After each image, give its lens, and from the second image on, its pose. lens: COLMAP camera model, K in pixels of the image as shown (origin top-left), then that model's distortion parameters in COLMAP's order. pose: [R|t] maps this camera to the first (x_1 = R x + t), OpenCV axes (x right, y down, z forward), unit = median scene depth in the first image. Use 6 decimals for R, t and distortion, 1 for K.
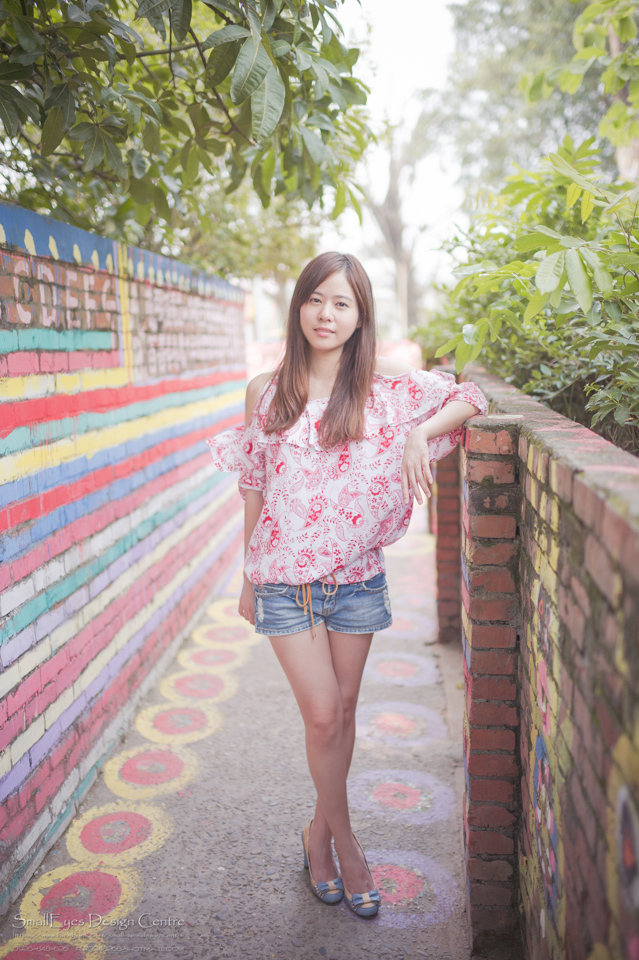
lens RADIAL K [[955.2, 0, 321.5], [0, 955.2, 472.9], [0, 0, 1]] dist [0.002341, -0.021228]
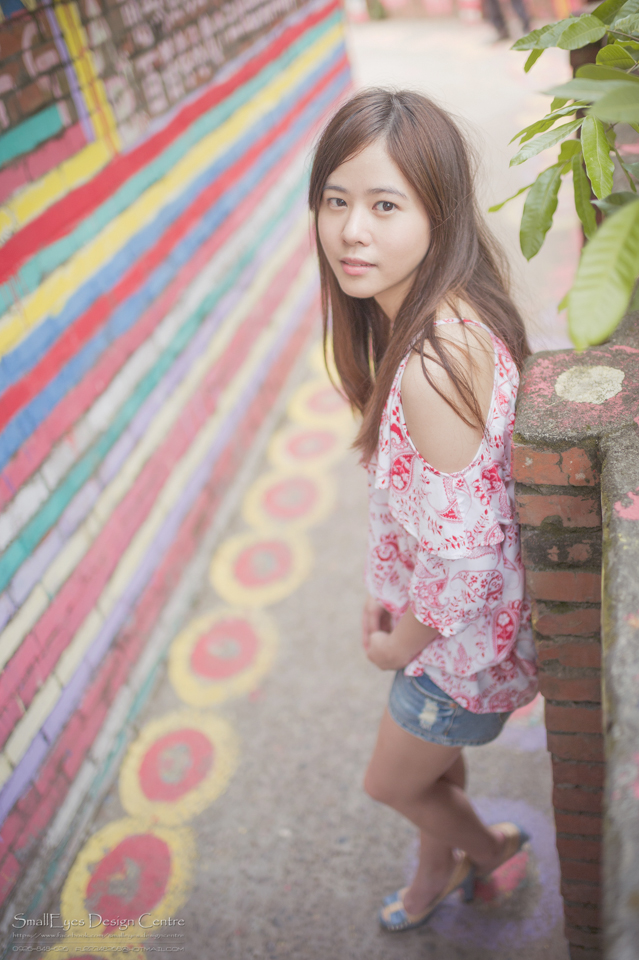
lens RADIAL K [[955.2, 0, 321.5], [0, 955.2, 472.9], [0, 0, 1]] dist [0.002341, -0.021228]
pose [[0.971026, -0.063862, -0.230283, 0.132149], [0.159264, 0.891374, 0.424368, -0.210624], [0.178167, -0.448748, 0.875718, 0.379697]]
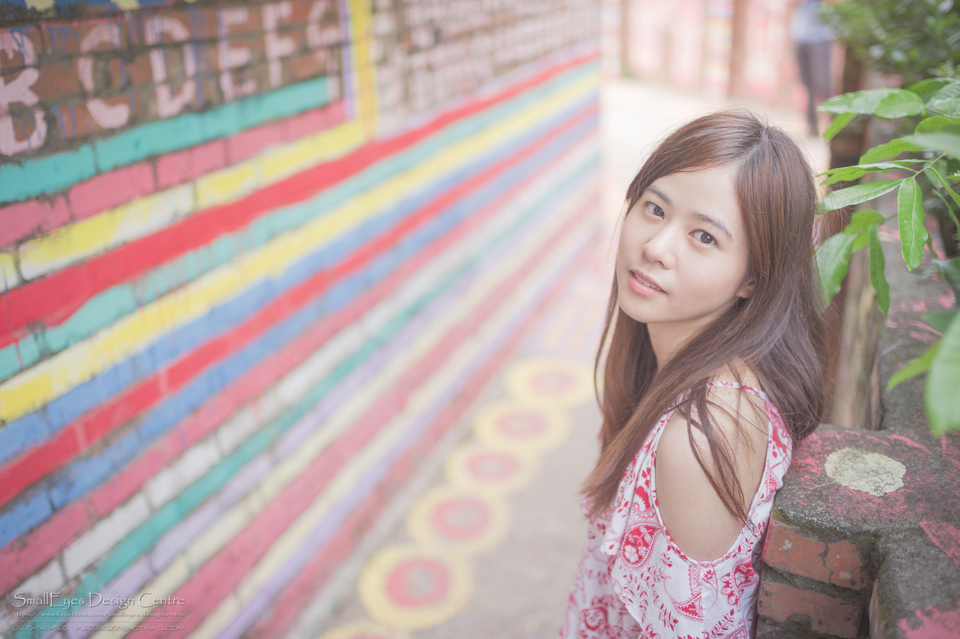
lens RADIAL K [[955.2, 0, 477.4], [0, 955.2, 315.9], [0, 0, 1]] dist [0.002341, -0.021228]
pose [[0.962791, 0.101402, -0.250503, 0.093918], [-0.036880, 0.967565, 0.249916, -0.193046], [0.267720, -0.231378, 0.935302, 0.414938]]
